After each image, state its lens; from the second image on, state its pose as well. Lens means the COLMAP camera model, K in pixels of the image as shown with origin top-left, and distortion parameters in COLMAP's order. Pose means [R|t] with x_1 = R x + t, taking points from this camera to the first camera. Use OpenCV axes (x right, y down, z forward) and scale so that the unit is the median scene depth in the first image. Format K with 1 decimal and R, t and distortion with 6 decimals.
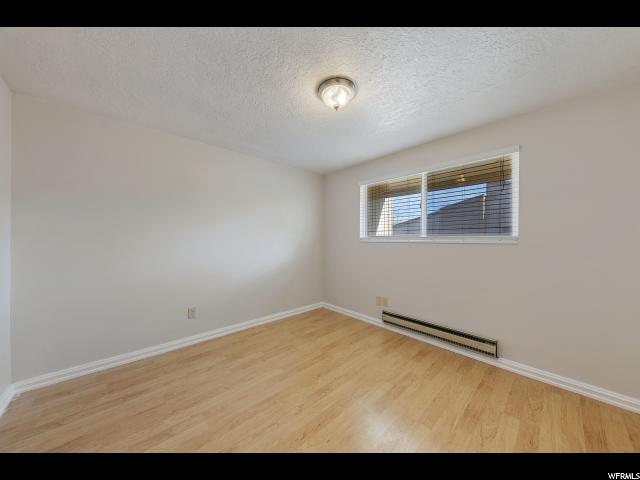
lens RADIAL K [[222.5, 0, 321.8], [0, 222.5, 238.8], [0, 0, 1]] dist [-0.000846, -0.000122]
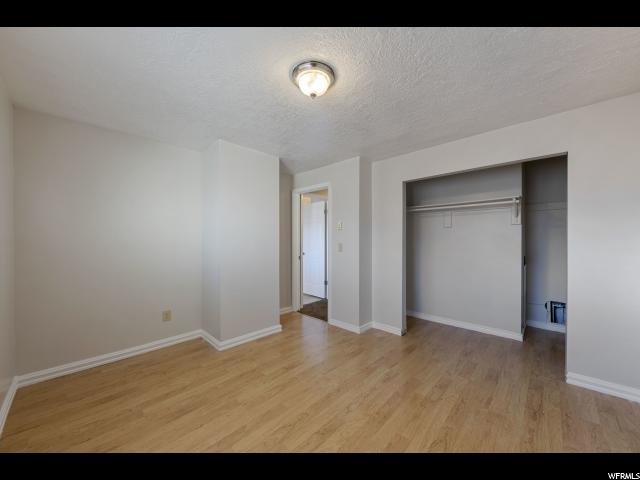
lens RADIAL K [[238.4, 0, 321.1], [0, 238.4, 240.3], [0, 0, 1]] dist [-0.000125, -0.000055]
pose [[-0.997886, -0.002137, -0.064960, 0.063460], [-0.002669, 0.999964, 0.008106, -0.008990], [0.064940, 0.008263, -0.997855, 1.324402]]
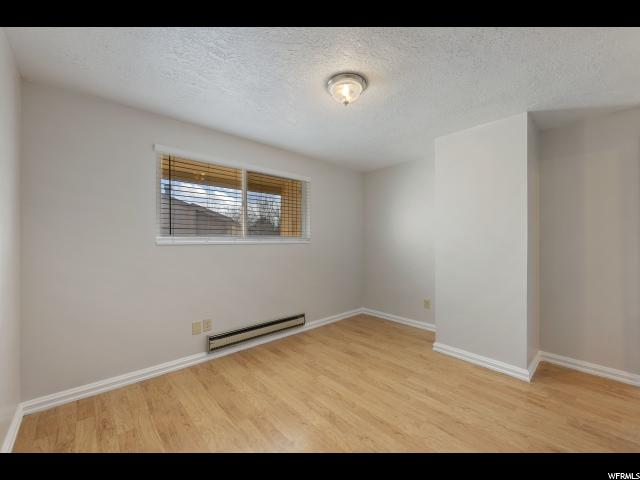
lens RADIAL K [[257.3, 0, 321.8], [0, 257.3, 243.0], [0, 0, 1]] dist [-0.000273, -0.000015]
pose [[0.002932, -0.016701, 0.999856, -0.690133], [0.002927, 0.999856, 0.016692, -0.005039], [-0.999991, 0.002877, 0.002981, 0.742531]]
